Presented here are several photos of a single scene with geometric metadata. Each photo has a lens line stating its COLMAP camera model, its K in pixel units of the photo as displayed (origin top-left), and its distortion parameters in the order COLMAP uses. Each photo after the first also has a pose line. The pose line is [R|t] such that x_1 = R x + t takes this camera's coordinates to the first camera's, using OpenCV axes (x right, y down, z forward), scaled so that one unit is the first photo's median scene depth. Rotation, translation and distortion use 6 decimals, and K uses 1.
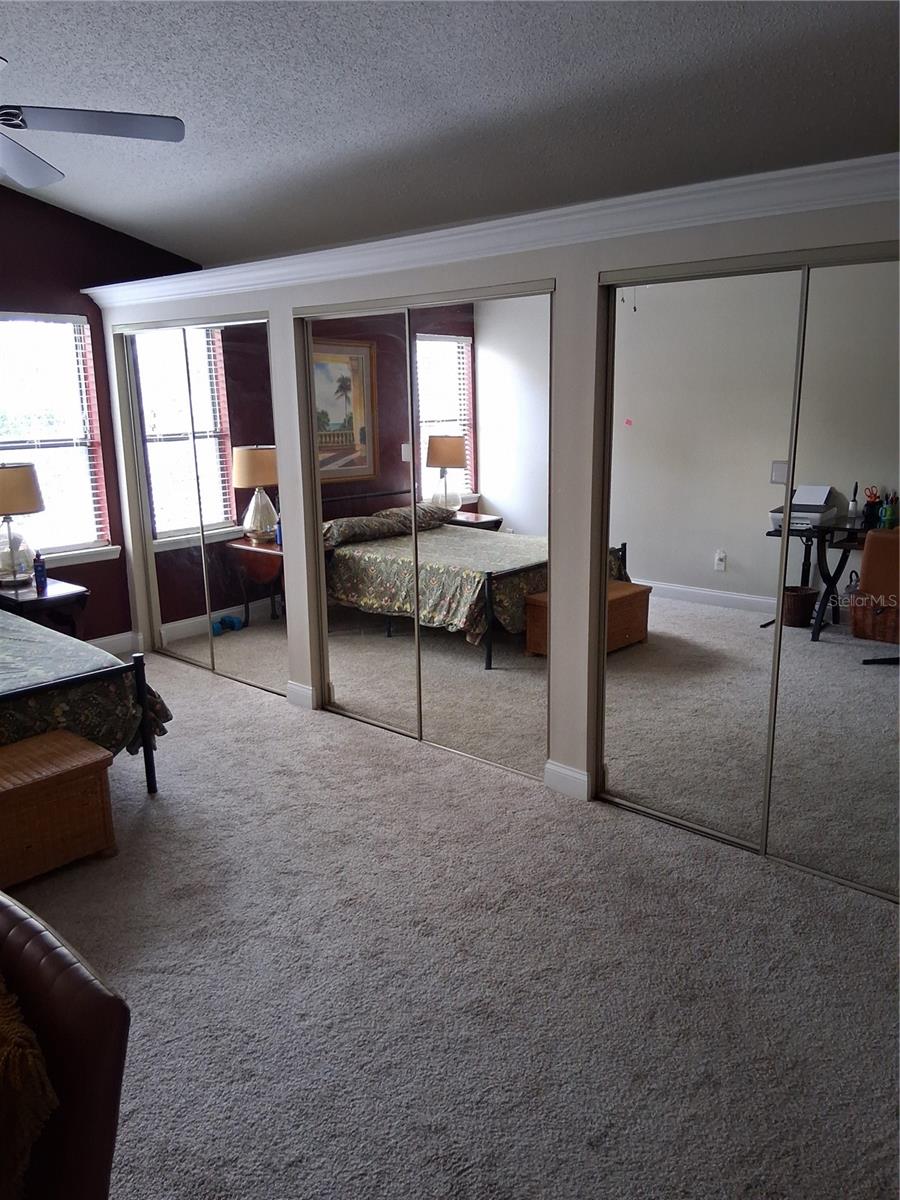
lens RADIAL K [[893.8, 0, 450.0], [0, 893.8, 600.0], [0, 0, 1]] dist [0.108445, -0.195599]
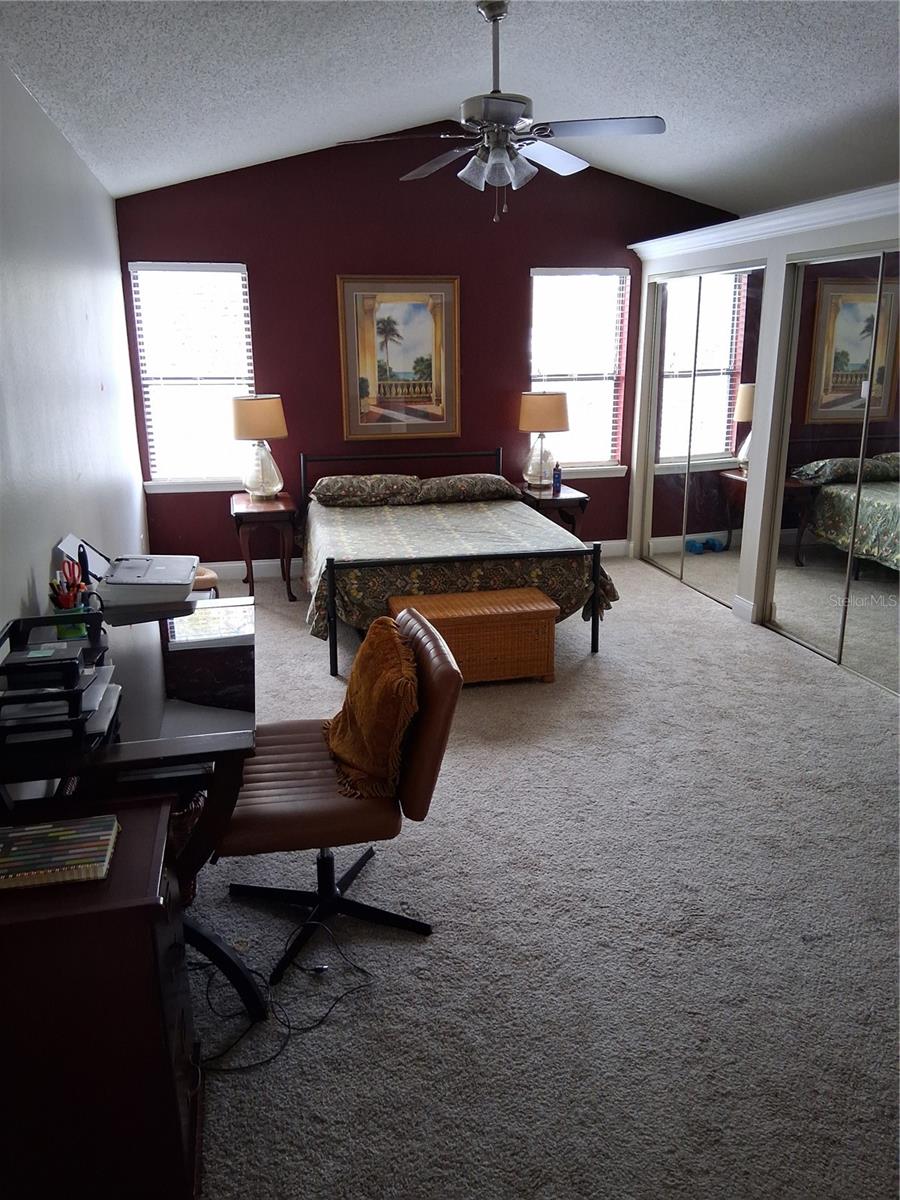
lens RADIAL K [[893.8, 0, 450.0], [0, 893.8, 600.0], [0, 0, 1]] dist [0.108445, -0.195599]
pose [[0.815946, 0.166209, -0.553721, 0.152390], [-0.132385, 0.986049, 0.100901, 0.029929], [0.562767, -0.009025, 0.826566, -0.129359]]
